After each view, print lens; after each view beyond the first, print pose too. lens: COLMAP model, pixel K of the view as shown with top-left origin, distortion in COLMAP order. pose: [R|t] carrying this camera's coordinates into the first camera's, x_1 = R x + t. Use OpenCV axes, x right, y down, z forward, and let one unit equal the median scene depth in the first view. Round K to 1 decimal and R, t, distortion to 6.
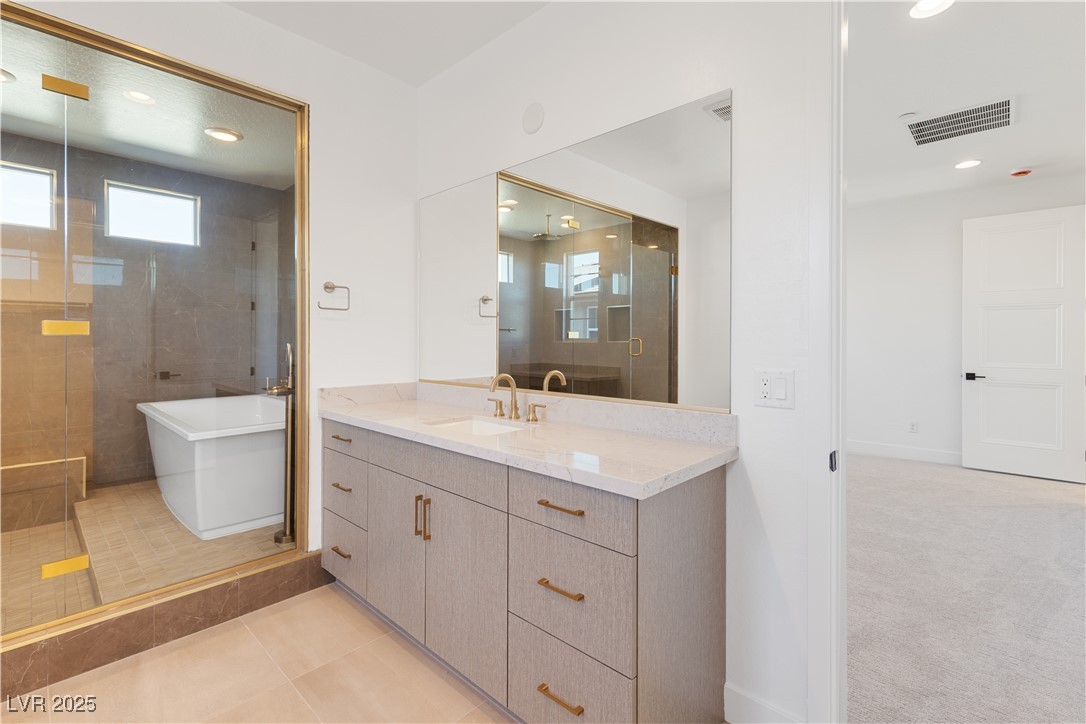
lens RADIAL K [[488.8, 0, 545.6], [0, 488.8, 351.7], [0, 0, 1]] dist [0.005379, -0.001589]
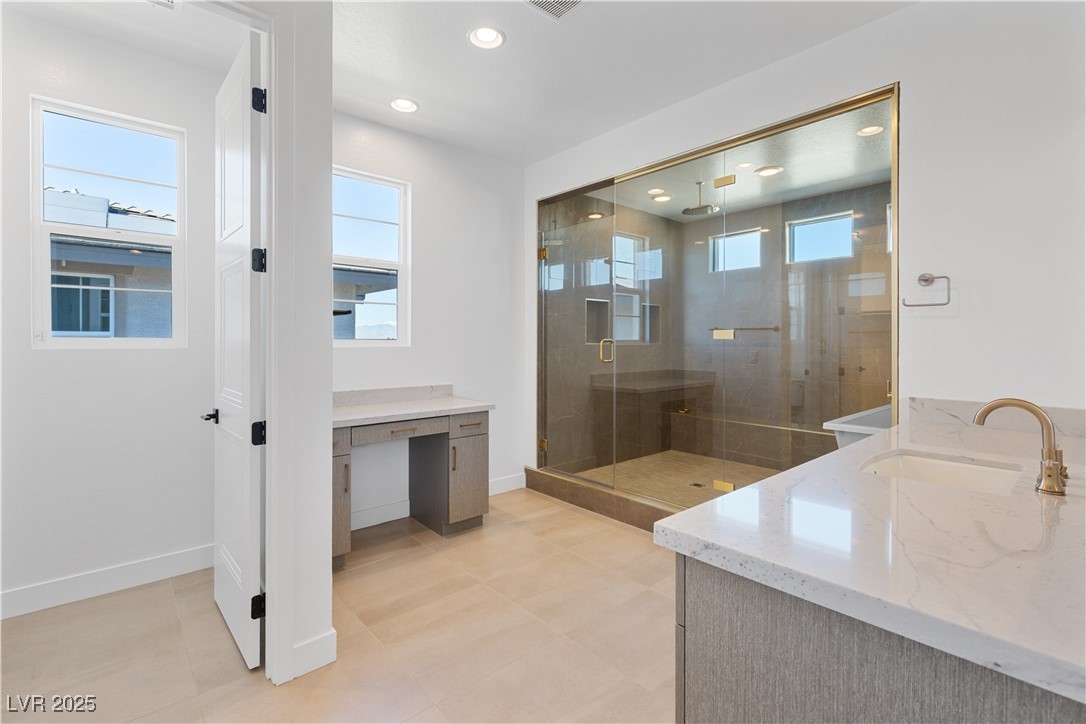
lens RADIAL K [[488.8, 0, 545.3], [0, 488.8, 352.0], [0, 0, 1]] dist [0.005379, -0.001589]
pose [[-0.065879, 0.017774, -0.997669, 0.462344], [-0.028469, 0.999401, 0.019685, -0.004562], [0.997421, 0.029699, -0.065334, 0.414232]]
